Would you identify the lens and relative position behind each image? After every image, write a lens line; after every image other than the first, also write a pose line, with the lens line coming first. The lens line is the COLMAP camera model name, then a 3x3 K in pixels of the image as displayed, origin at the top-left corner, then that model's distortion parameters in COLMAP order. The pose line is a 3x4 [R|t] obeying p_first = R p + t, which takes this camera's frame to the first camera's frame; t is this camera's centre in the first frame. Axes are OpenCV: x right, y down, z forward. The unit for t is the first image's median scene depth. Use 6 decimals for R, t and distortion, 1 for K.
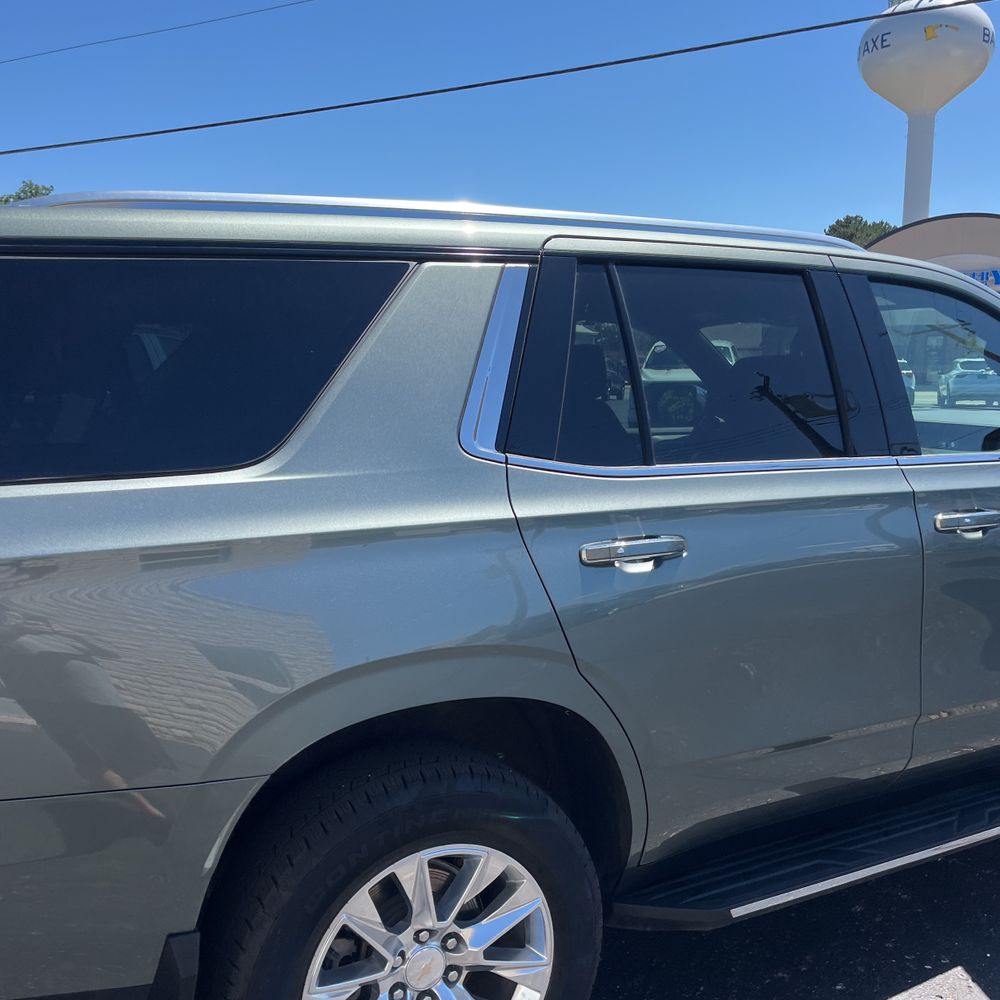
lens RADIAL K [[1018.7, 0, 475.1], [0, 1018.7, 495.0], [0, 0, 1]] dist [0.017289, 0.000000]
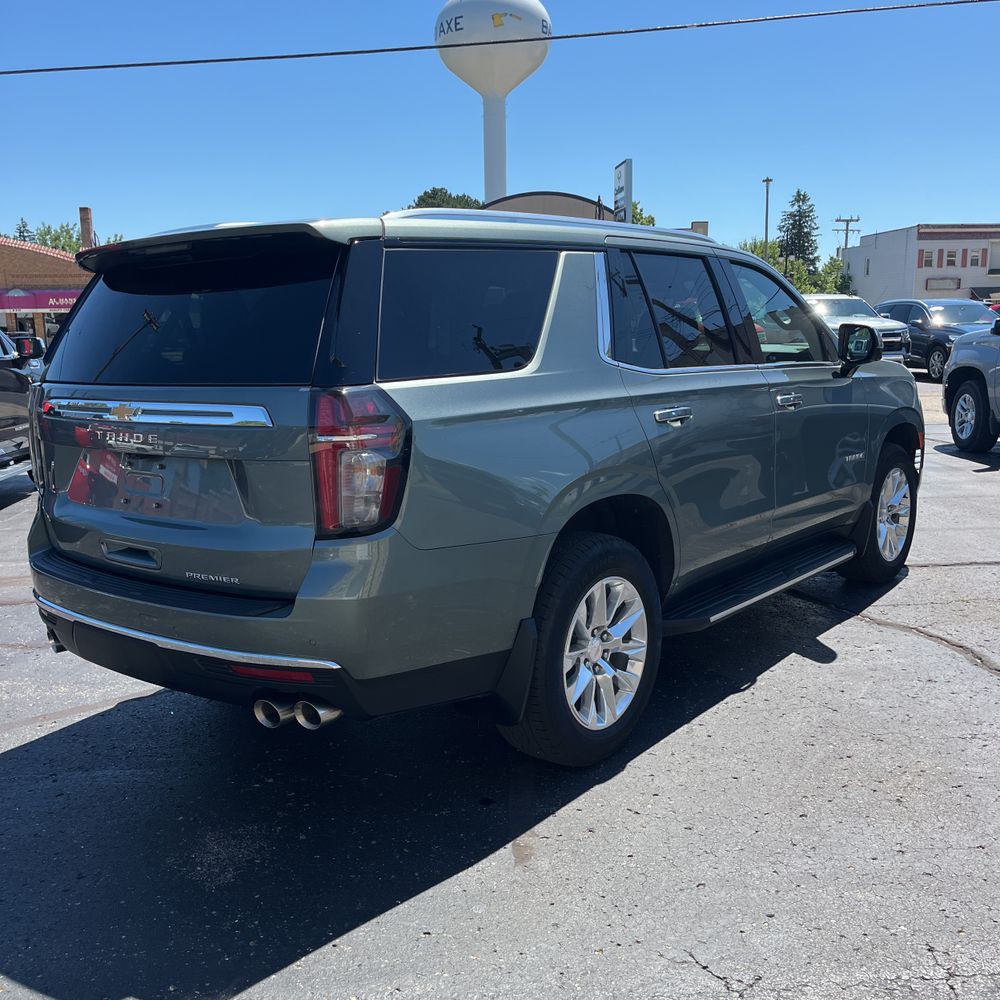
lens RADIAL K [[1018.7, 0, 497.6], [0, 1018.7, 493.4], [0, 0, 1]] dist [0.017289, 0.000000]
pose [[0.919837, -0.072615, 0.385523, -0.863329], [0.060657, 0.997227, 0.043109, 0.100751], [-0.387584, -0.016268, 0.921691, -0.563362]]
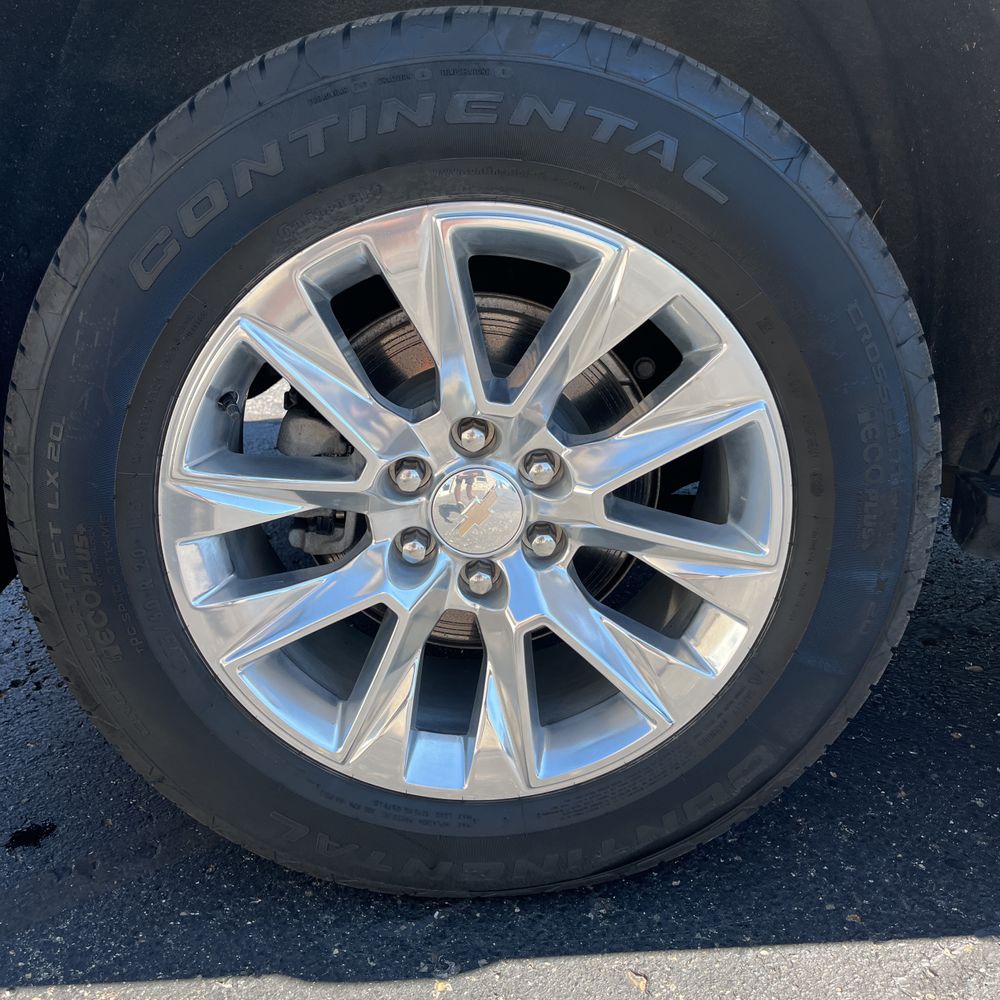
lens RADIAL K [[1018.7, 0, 498.7], [0, 1018.7, 507.0], [0, 0, 1]] dist [0.017289, 0.000000]
pose [[0.894165, 0.144256, -0.423863, 0.149576], [-0.044430, 0.970591, 0.236601, 0.349060], [0.445528, -0.192728, 0.874277, 0.601164]]
